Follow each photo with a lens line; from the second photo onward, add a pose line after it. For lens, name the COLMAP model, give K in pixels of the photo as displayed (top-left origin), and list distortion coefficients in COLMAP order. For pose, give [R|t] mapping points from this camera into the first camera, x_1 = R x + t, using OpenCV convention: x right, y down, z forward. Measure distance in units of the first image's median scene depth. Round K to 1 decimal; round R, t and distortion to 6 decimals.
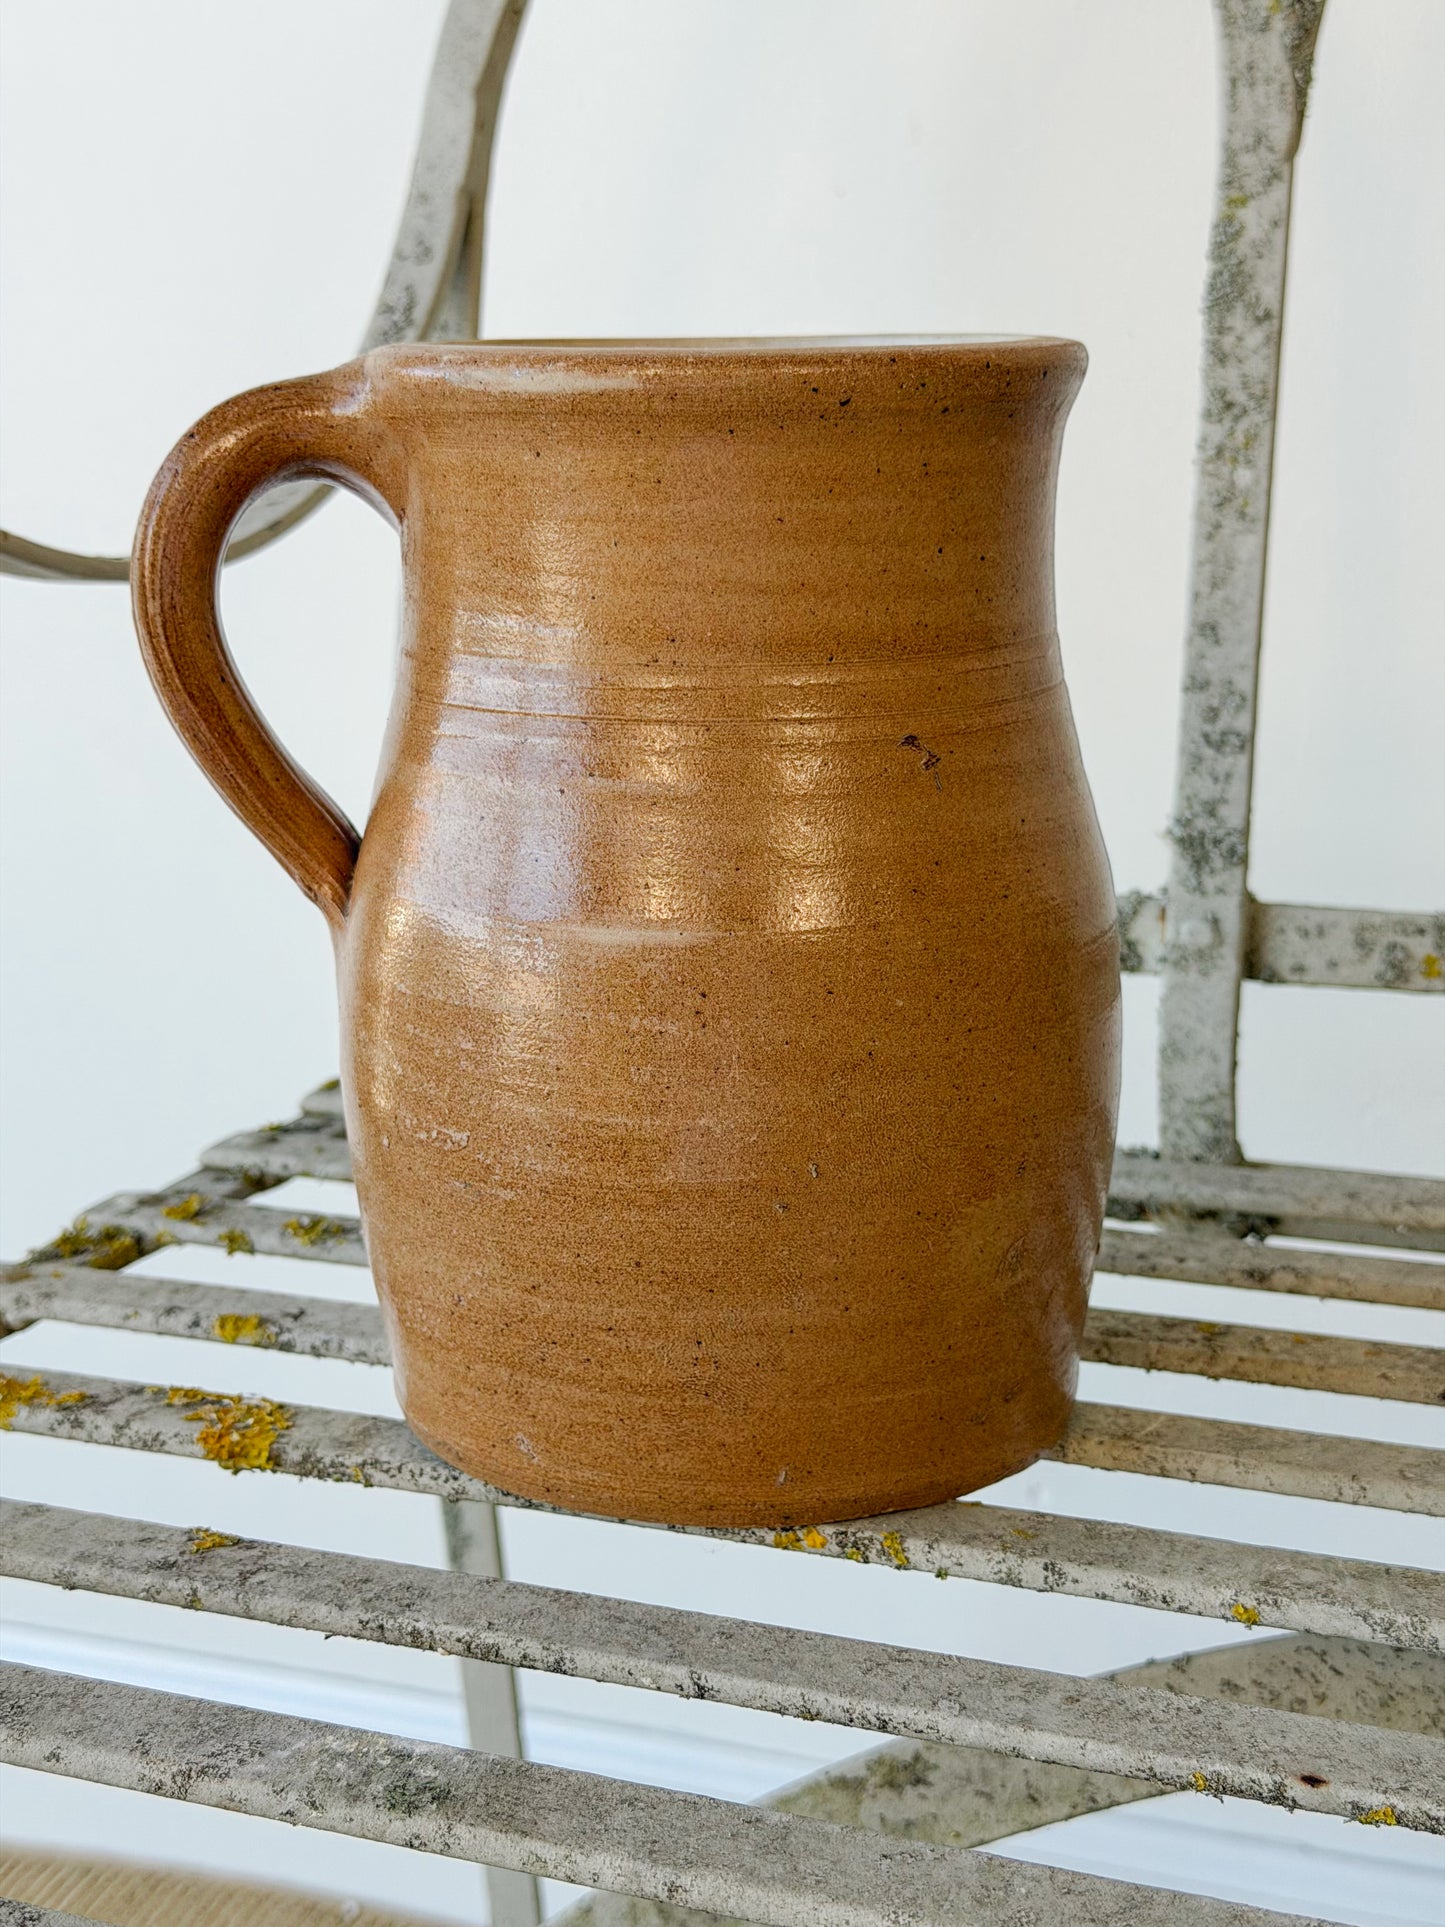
lens RADIAL K [[2733.0, 0, 709.7], [0, 2733.0, 960.4], [0, 0, 1]] dist [0.081163, 0.000000]
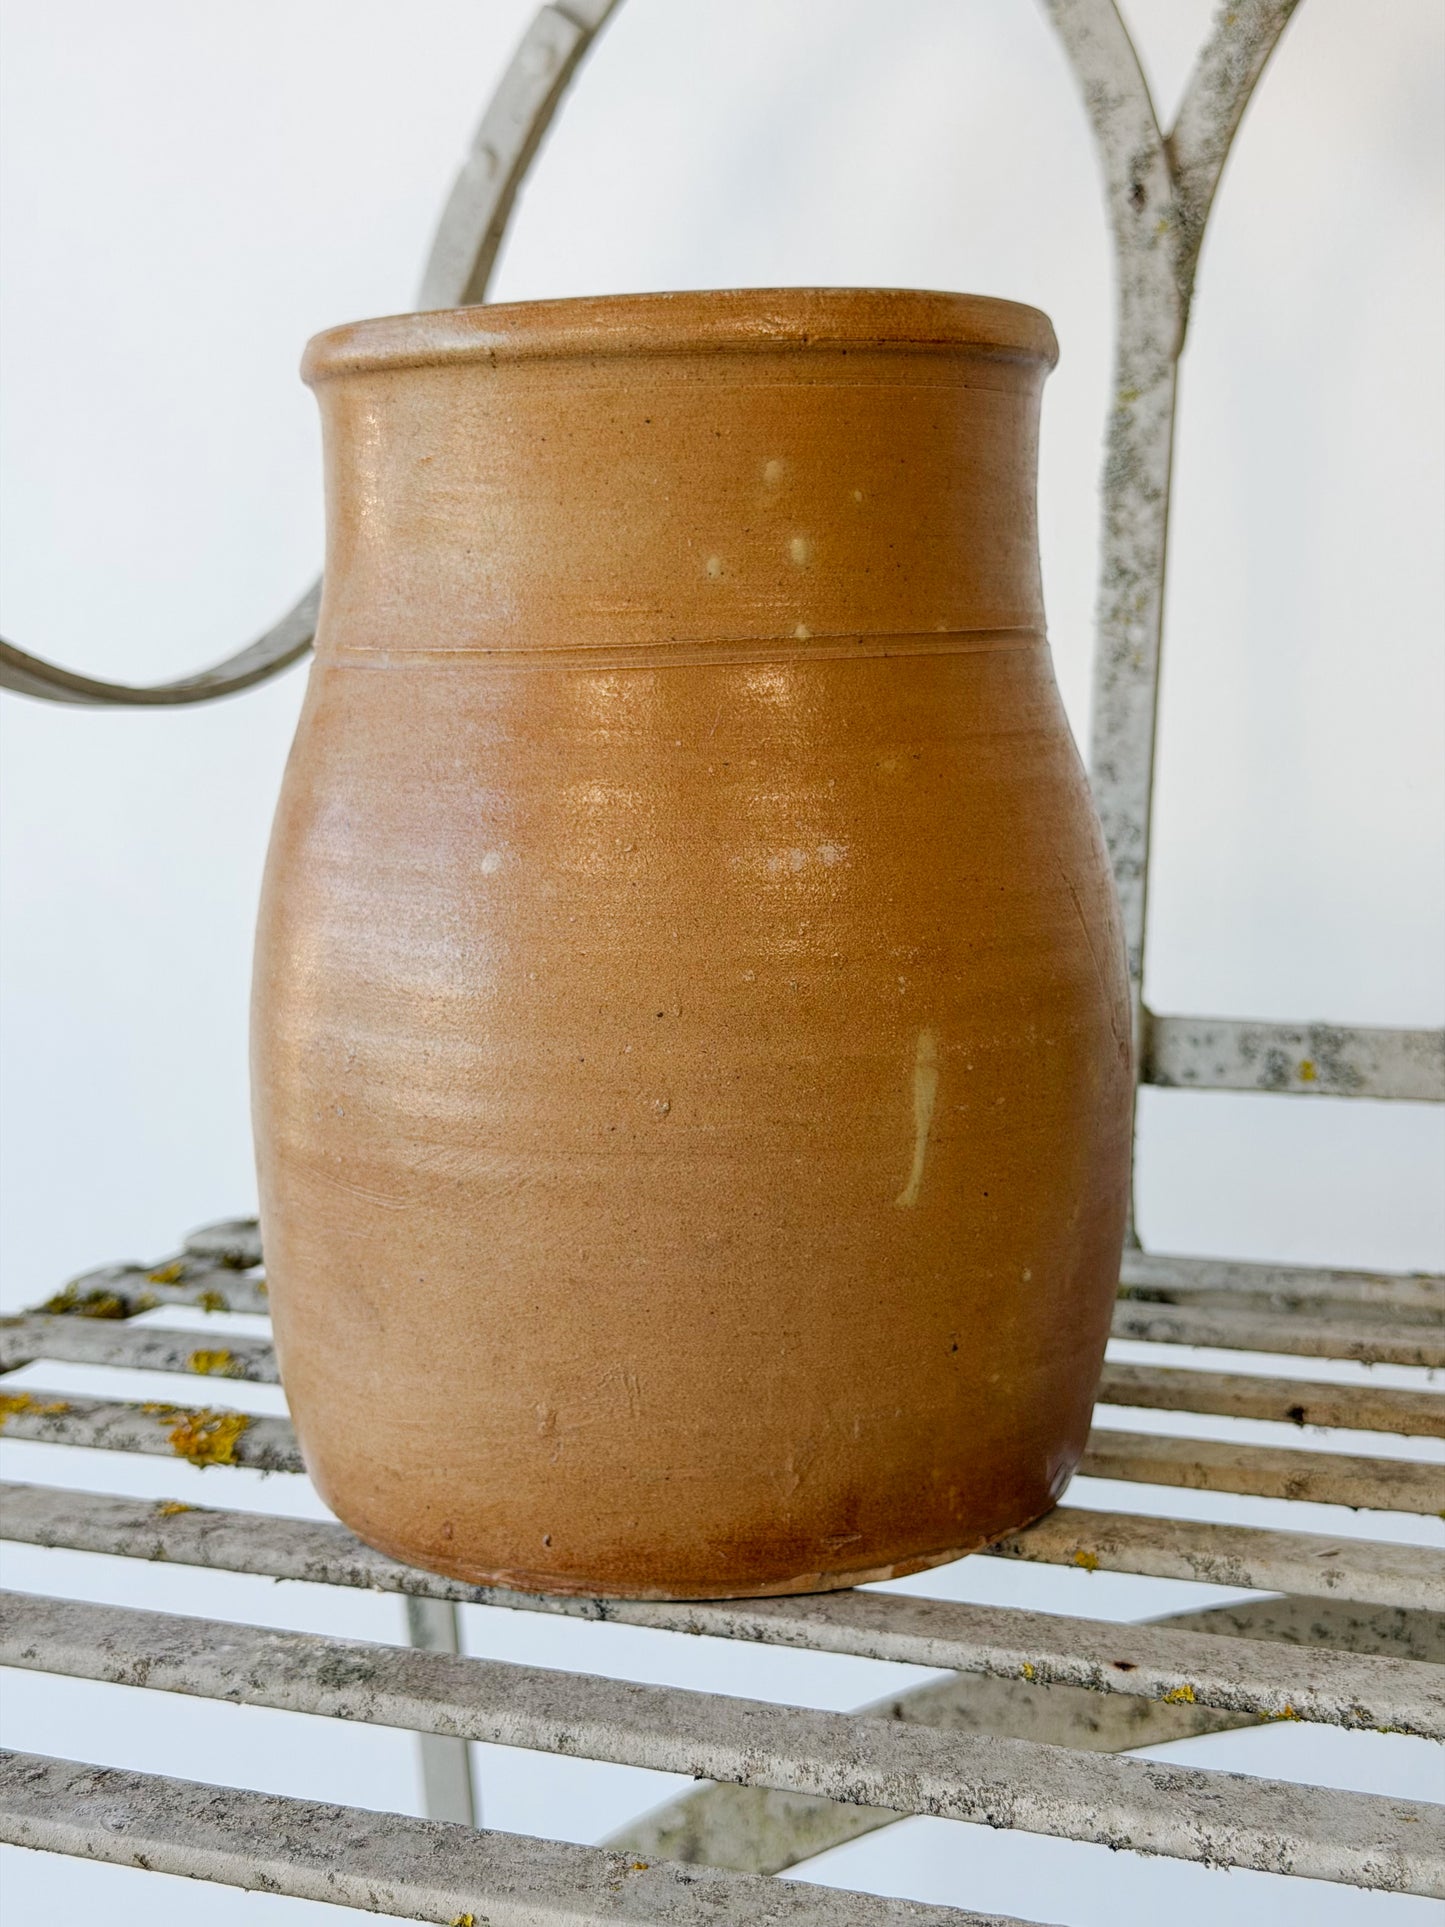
lens RADIAL K [[2733.0, 0, 732.0], [0, 2733.0, 966.0], [0, 0, 1]] dist [0.081163, 0.000000]
pose [[0.999957, 0.008684, 0.003229, 0.036150], [-0.008334, 0.995359, -0.095869, 0.087946], [-0.004047, 0.095837, 0.995389, -0.127197]]
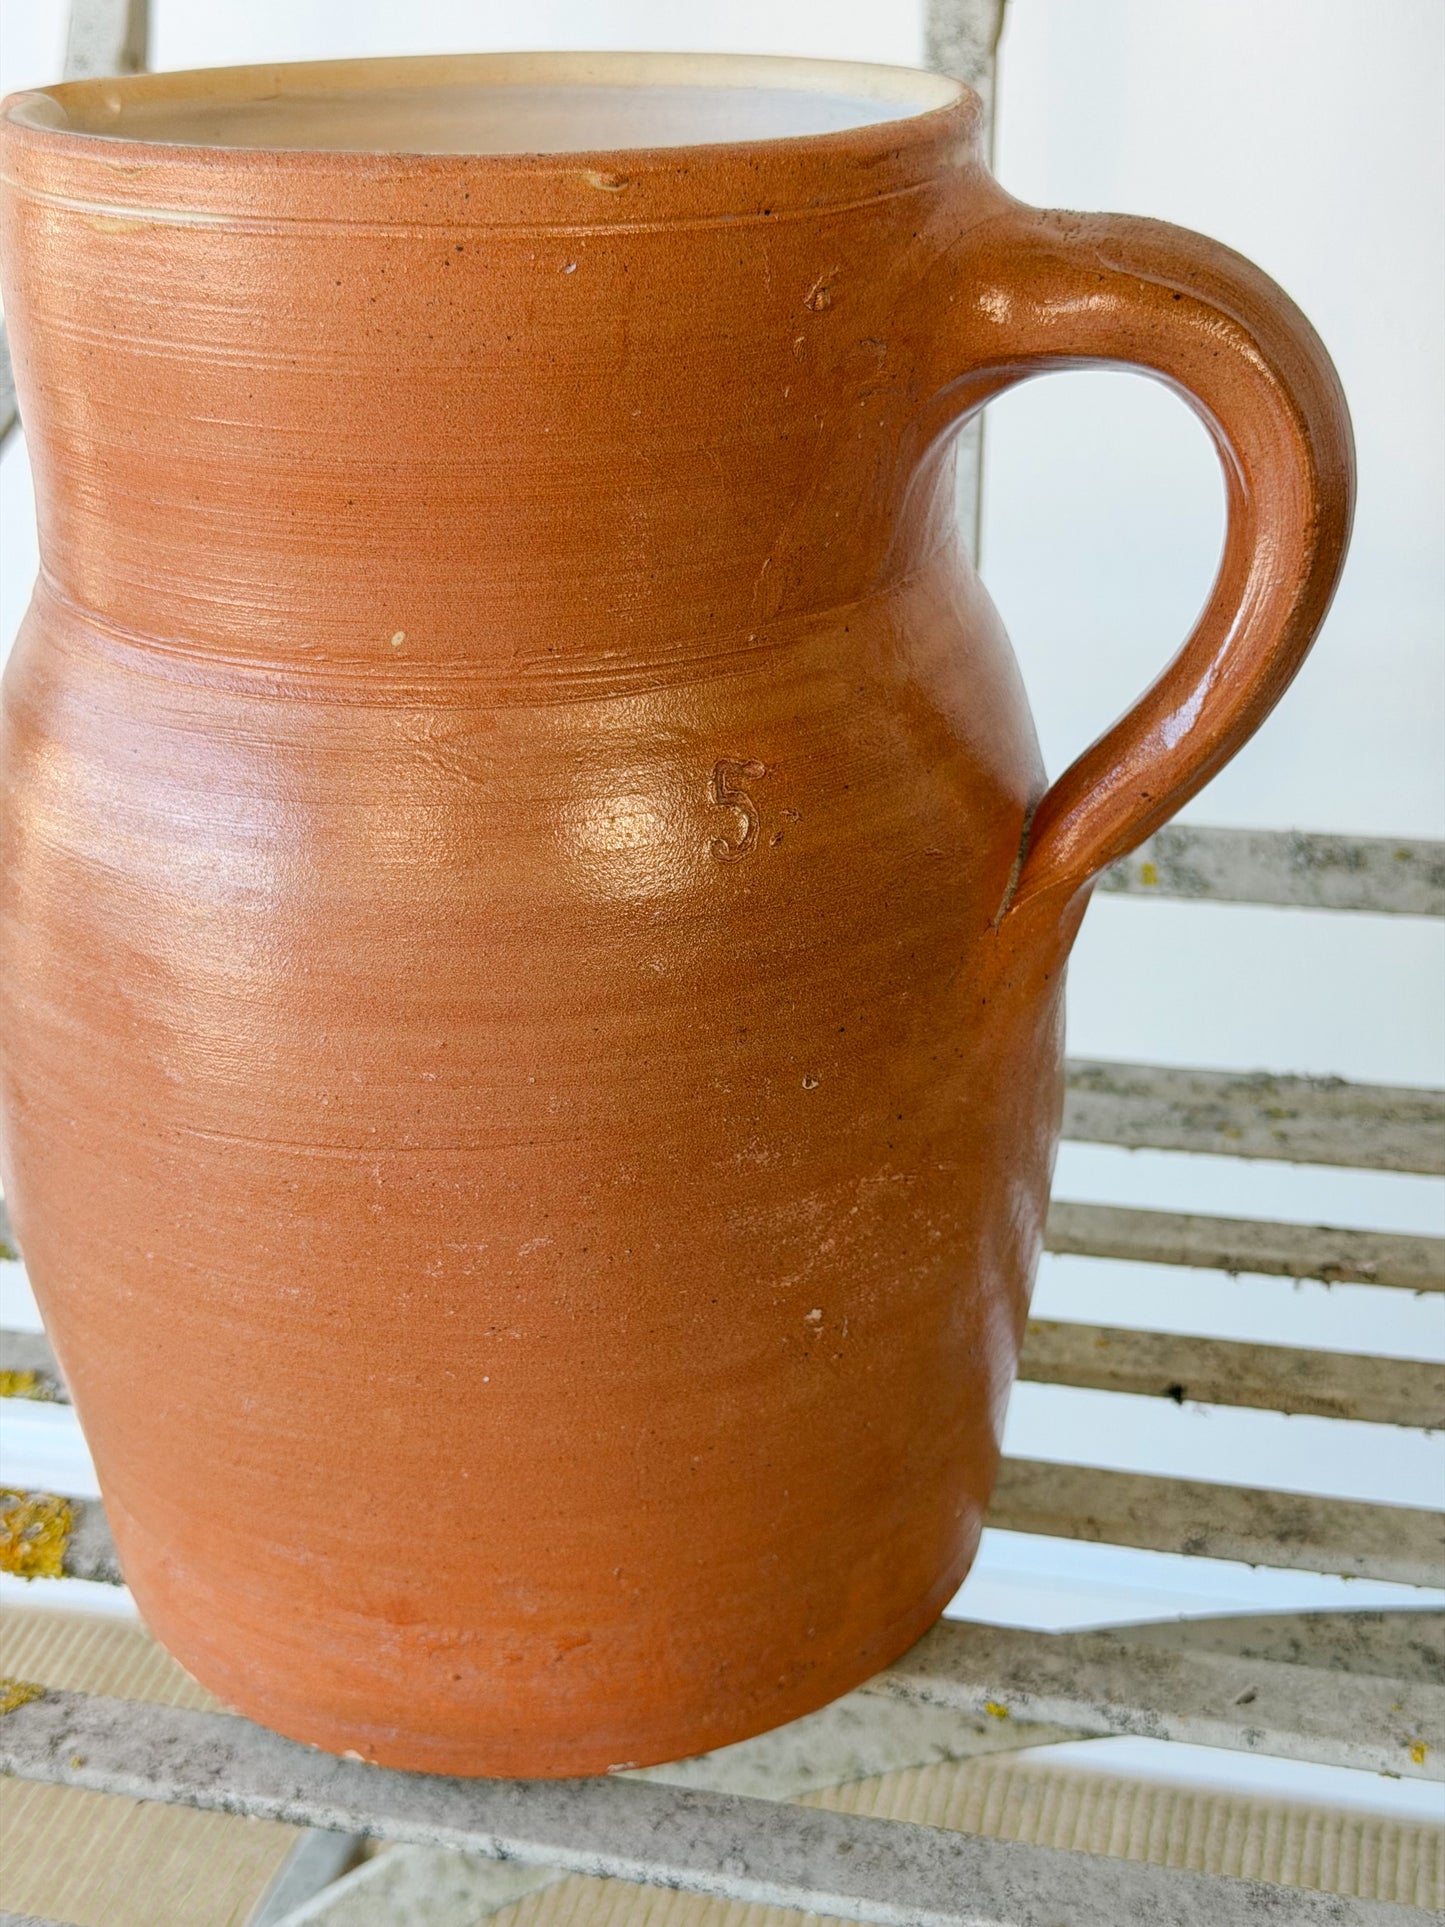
lens RADIAL K [[2733.0, 0, 729.2], [0, 2733.0, 952.1], [0, 0, 1]] dist [0.081163, 0.000000]
pose [[0.992740, -0.066487, 0.100235, -0.000076], [0.045147, 0.978380, 0.201828, -0.239010], [-0.111487, -0.195837, 0.974278, 0.007109]]
